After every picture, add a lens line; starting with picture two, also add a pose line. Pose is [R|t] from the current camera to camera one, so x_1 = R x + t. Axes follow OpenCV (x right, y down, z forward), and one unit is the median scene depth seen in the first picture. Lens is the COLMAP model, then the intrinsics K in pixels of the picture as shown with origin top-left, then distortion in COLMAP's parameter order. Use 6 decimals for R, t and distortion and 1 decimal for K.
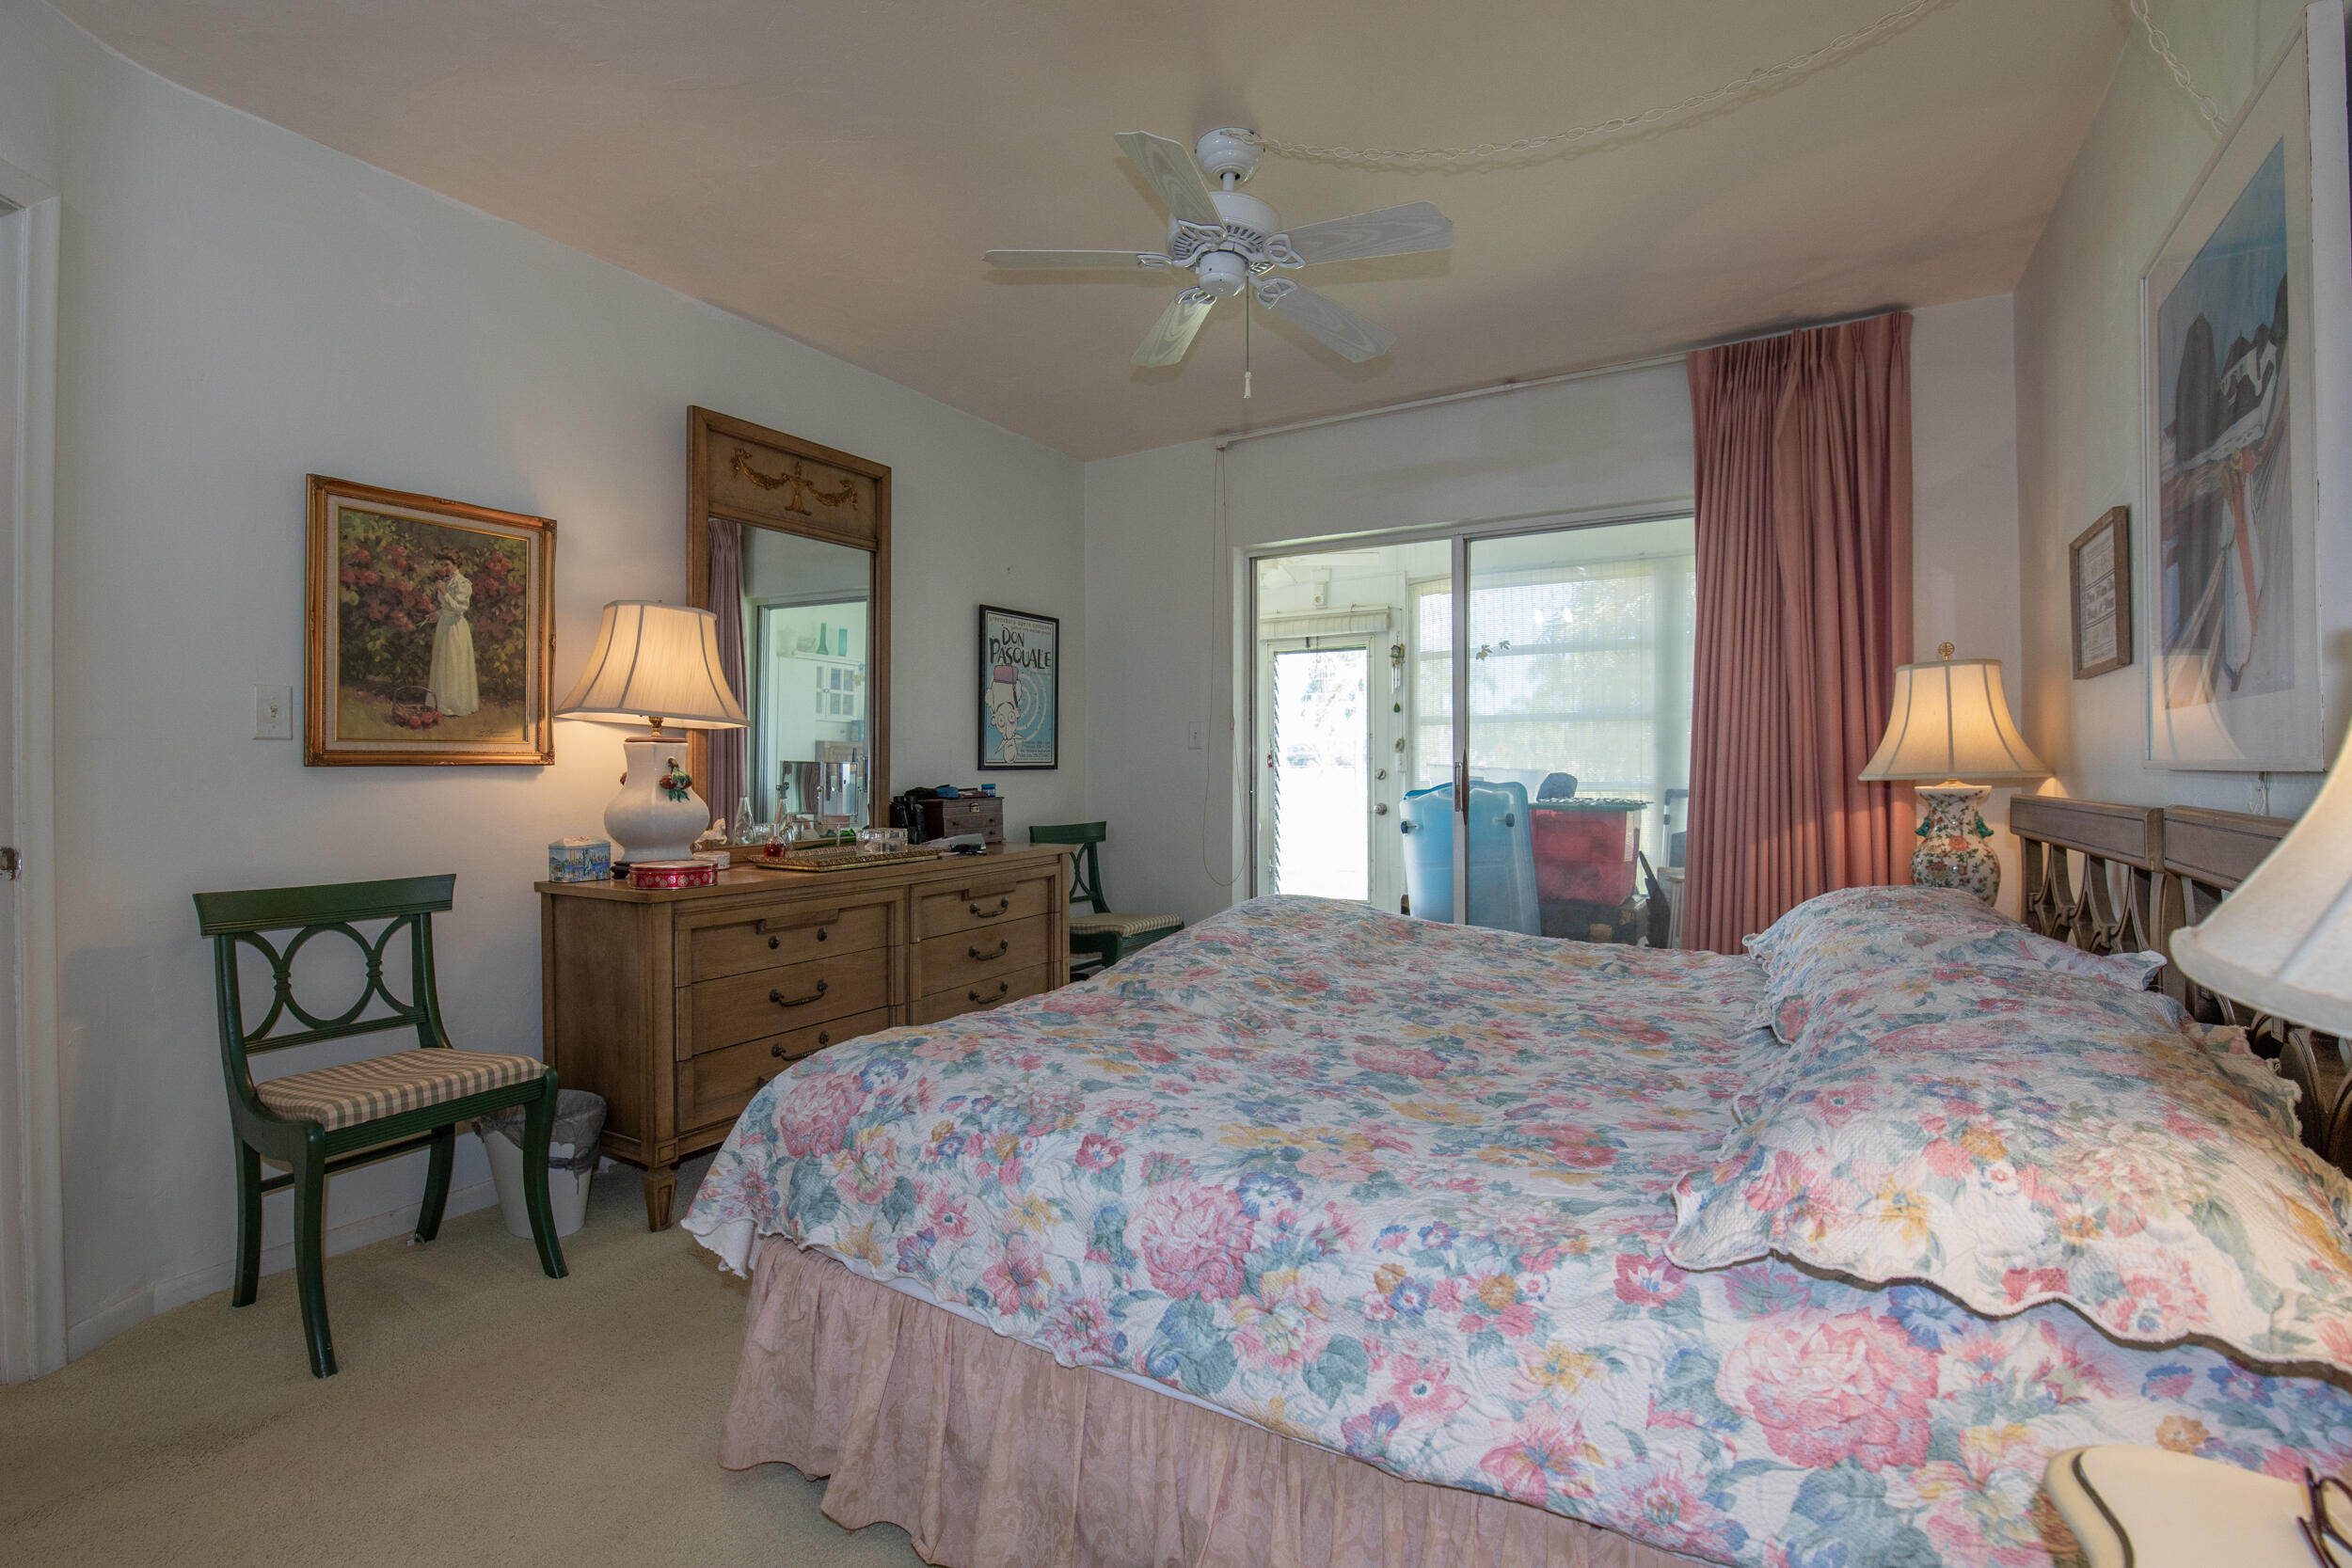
lens RADIAL K [[1042.0, 0, 1176.0], [0, 1042.0, 784.0], [0, 0, 1]] dist [-0.002628, -0.000339]
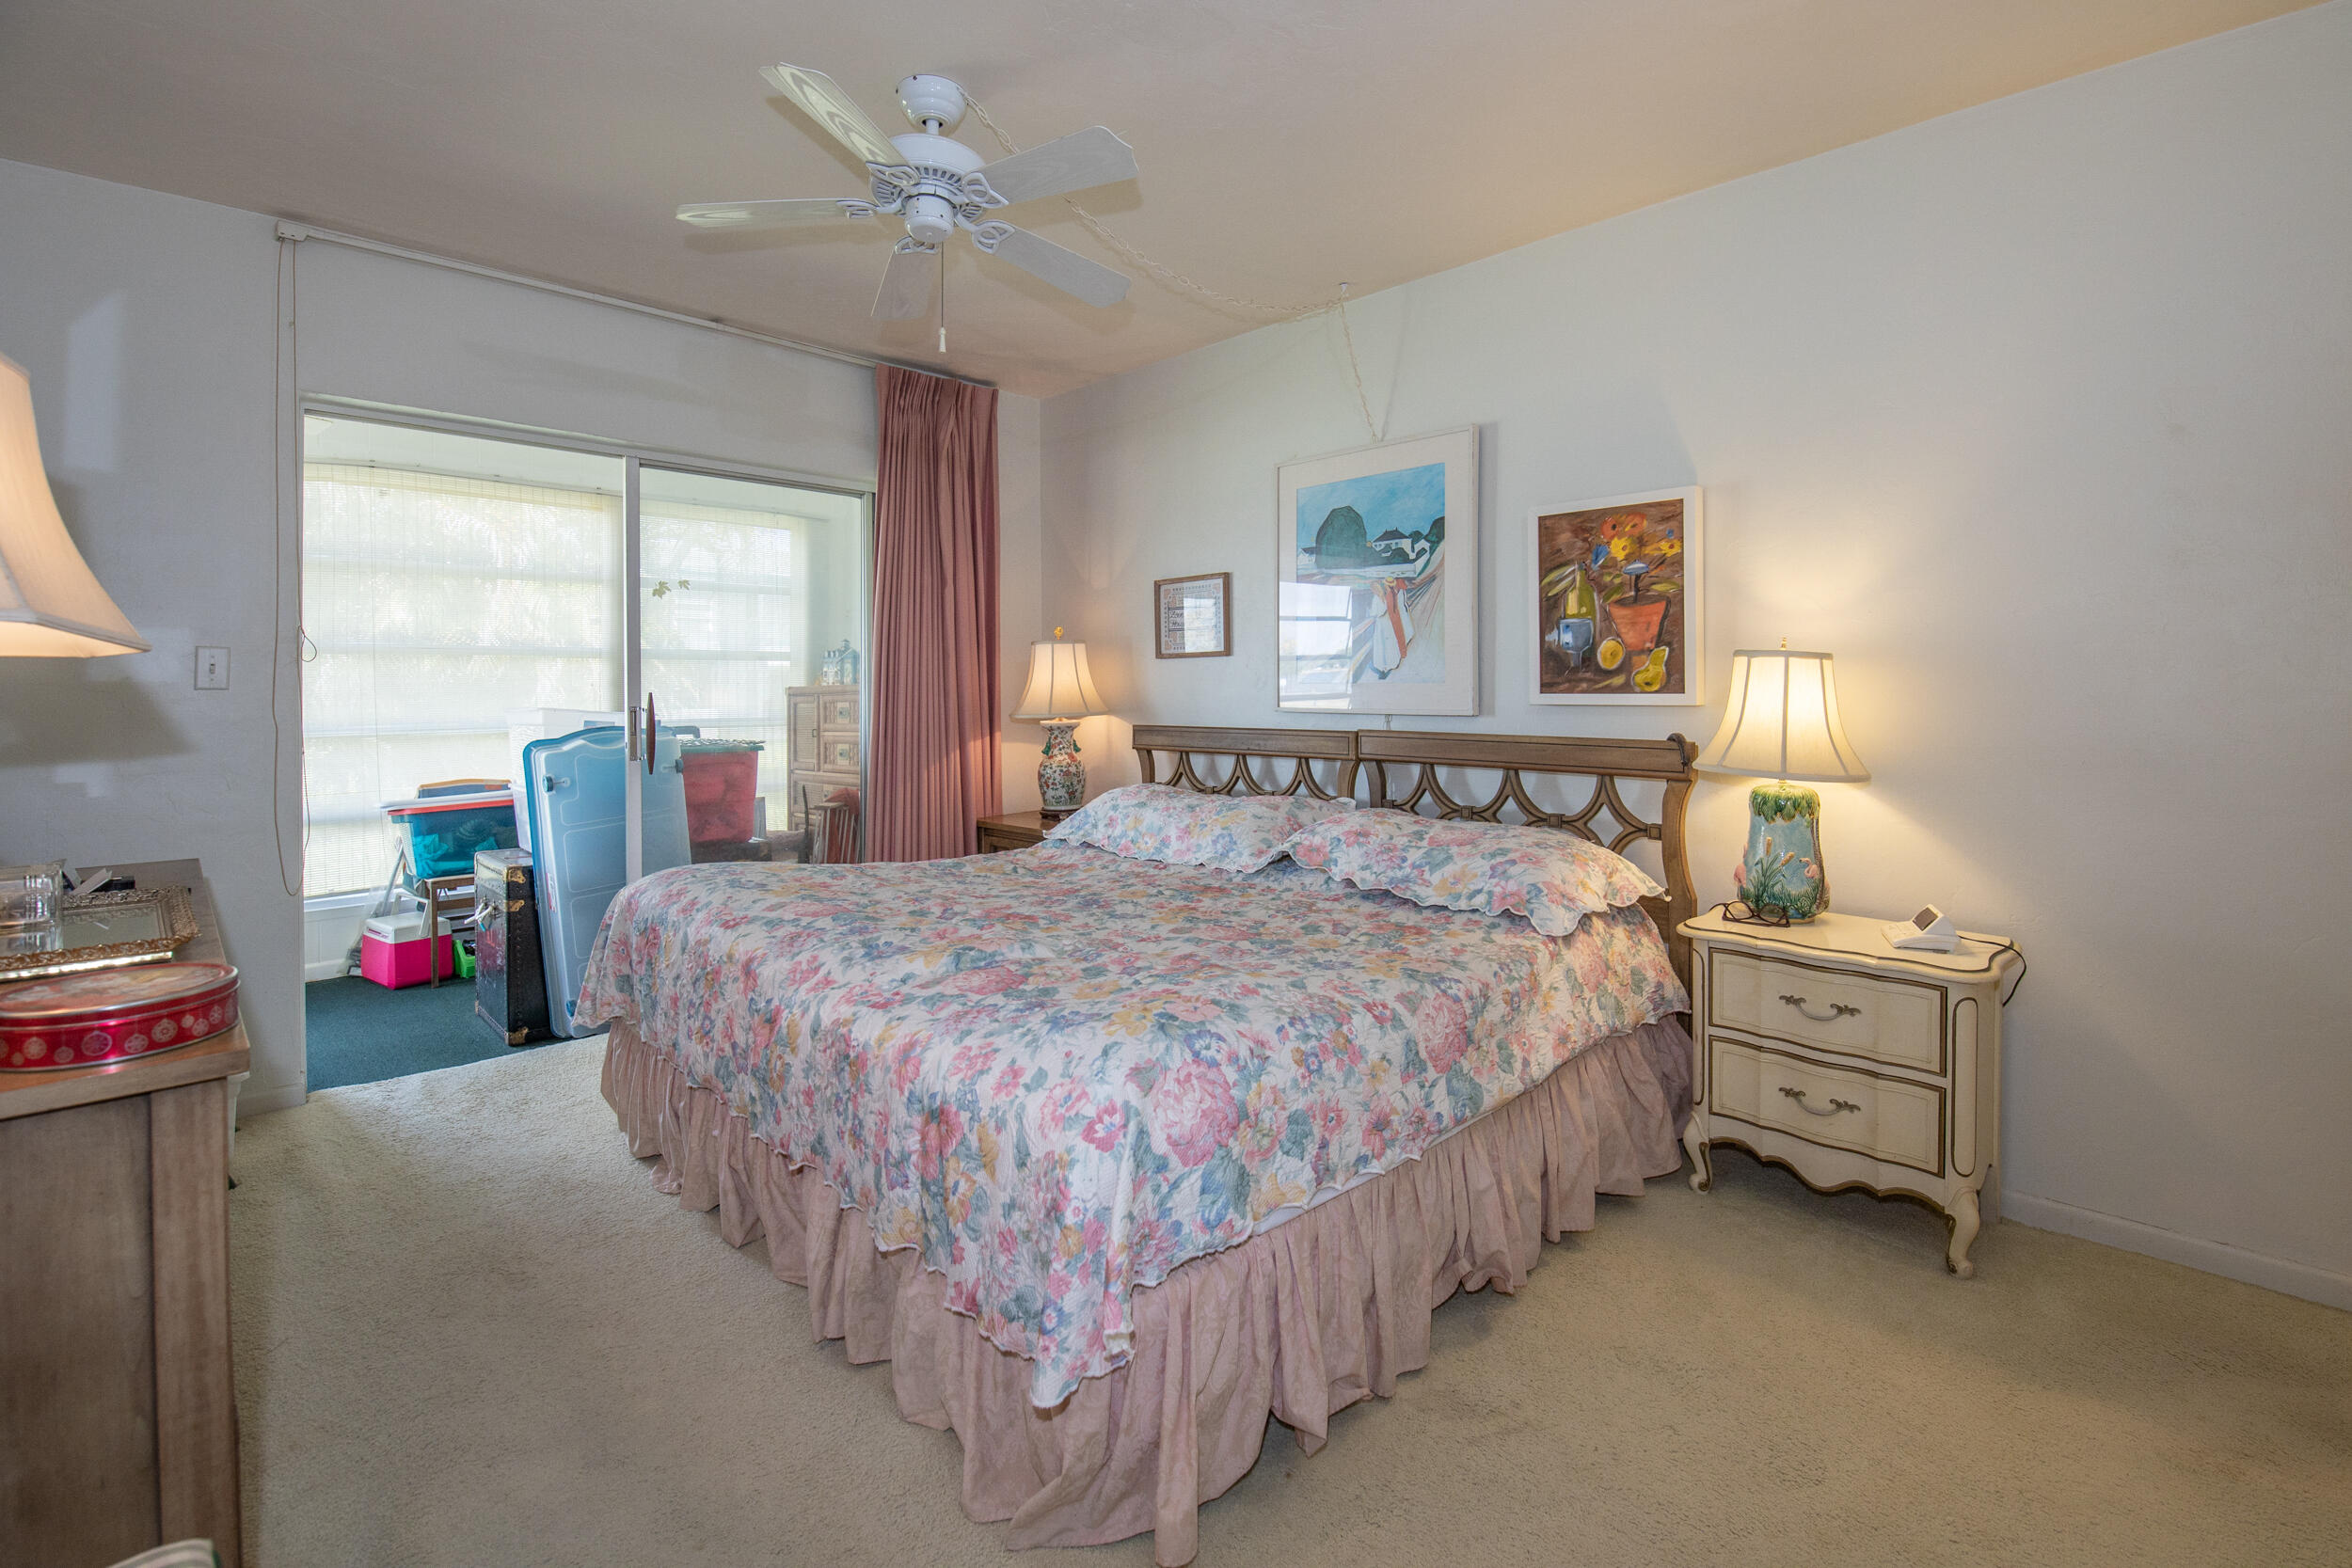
lens RADIAL K [[1056.4, 0, 1176.6], [0, 1056.4, 709.6], [0, 0, 1]] dist [-0.001993, -0.000461]
pose [[0.250720, -0.016541, 0.967918, -1.291700], [0.018872, 0.999748, 0.012196, -0.055100], [-0.967876, 0.015208, 0.250969, 0.796476]]
